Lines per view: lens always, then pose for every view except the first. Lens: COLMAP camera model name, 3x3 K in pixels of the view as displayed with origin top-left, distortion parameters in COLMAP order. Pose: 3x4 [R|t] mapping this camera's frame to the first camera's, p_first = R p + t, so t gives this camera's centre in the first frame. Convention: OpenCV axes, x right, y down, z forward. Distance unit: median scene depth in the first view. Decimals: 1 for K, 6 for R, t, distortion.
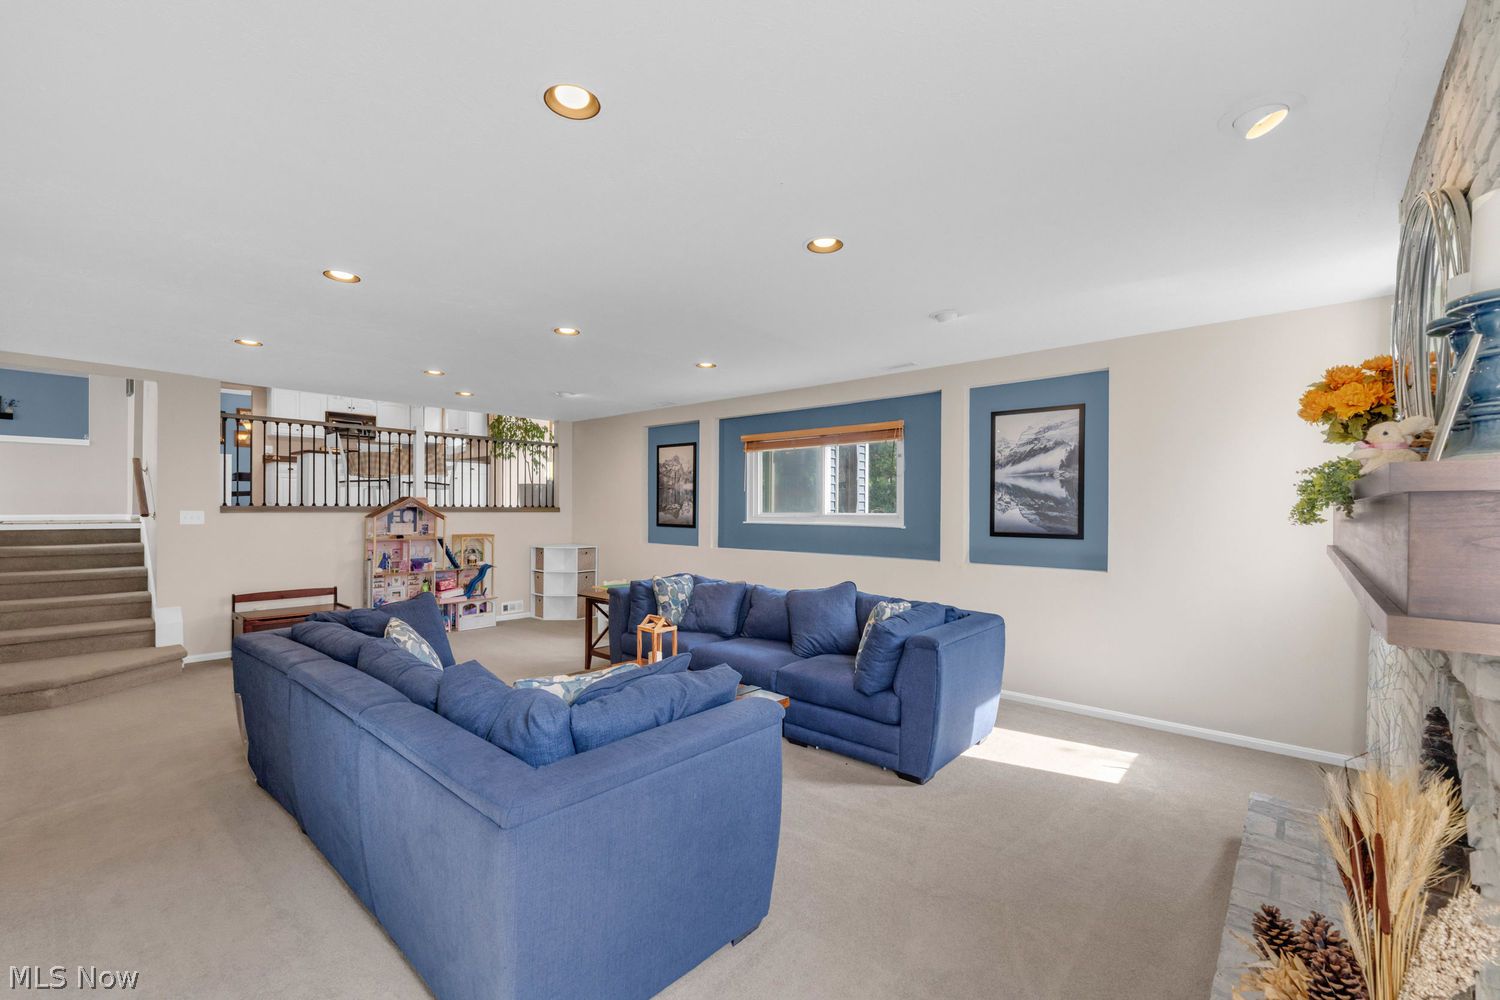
lens RADIAL K [[619.1, 0, 754.6], [0, 619.1, 507.6], [0, 0, 1]] dist [-0.010071, -0.000034]
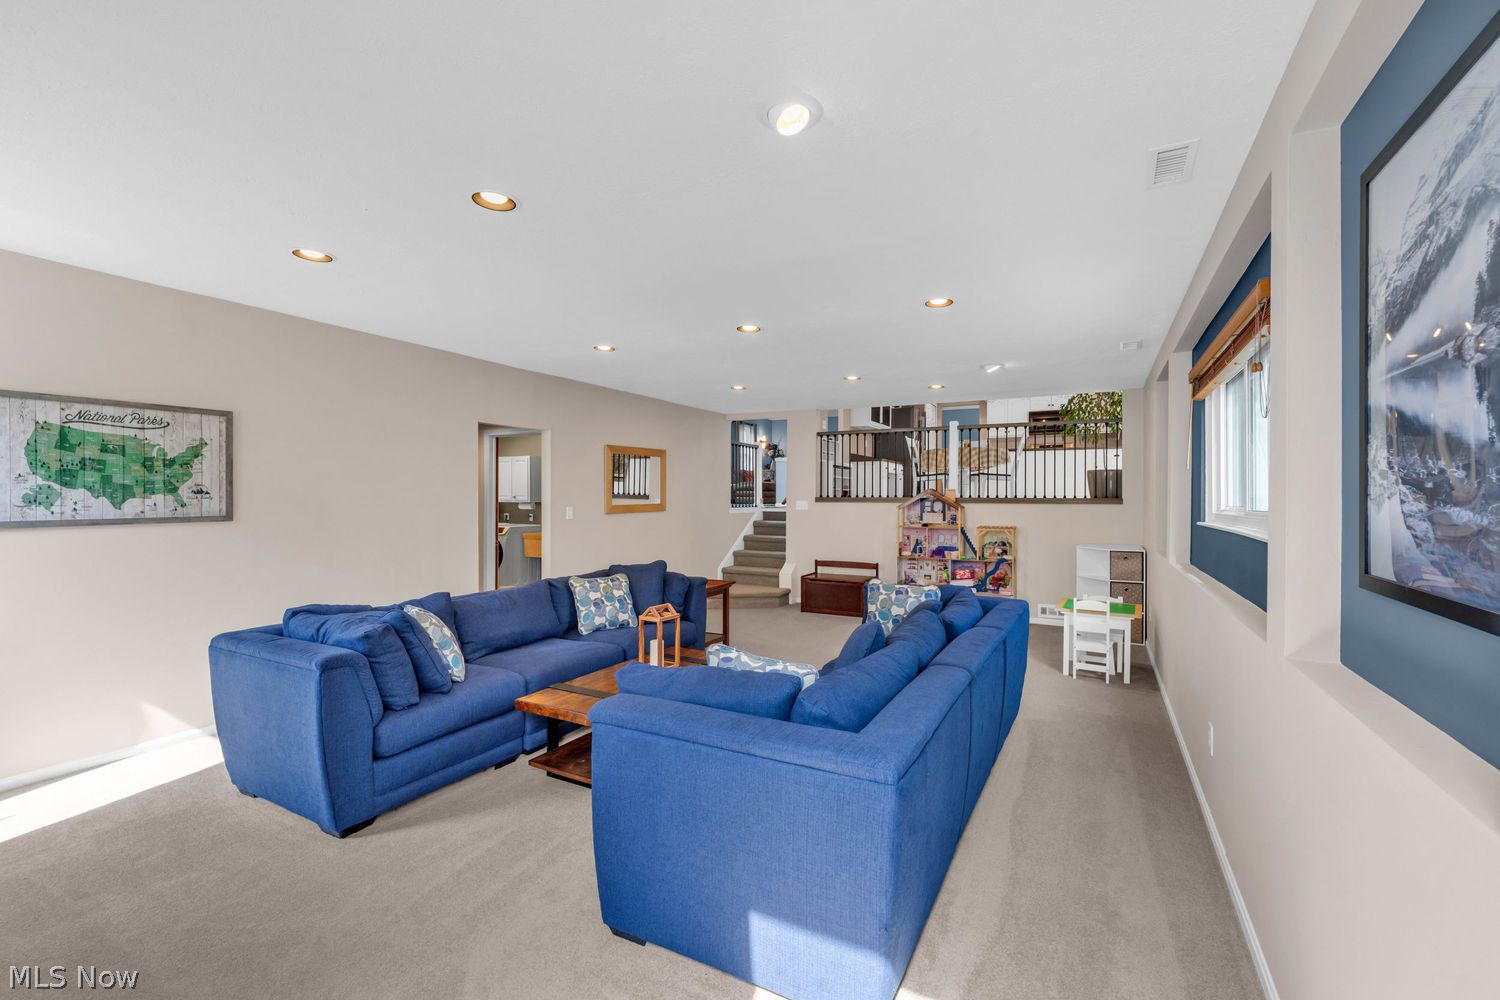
lens RADIAL K [[619.1, 0, 754.5], [0, 619.1, 495.4], [0, 0, 1]] dist [-0.010071, -0.000034]
pose [[0.216117, -0.009159, -0.976325, 0.424256], [-0.001483, 0.999952, -0.009709, 0.005357], [0.976366, 0.003546, 0.216093, 0.443613]]
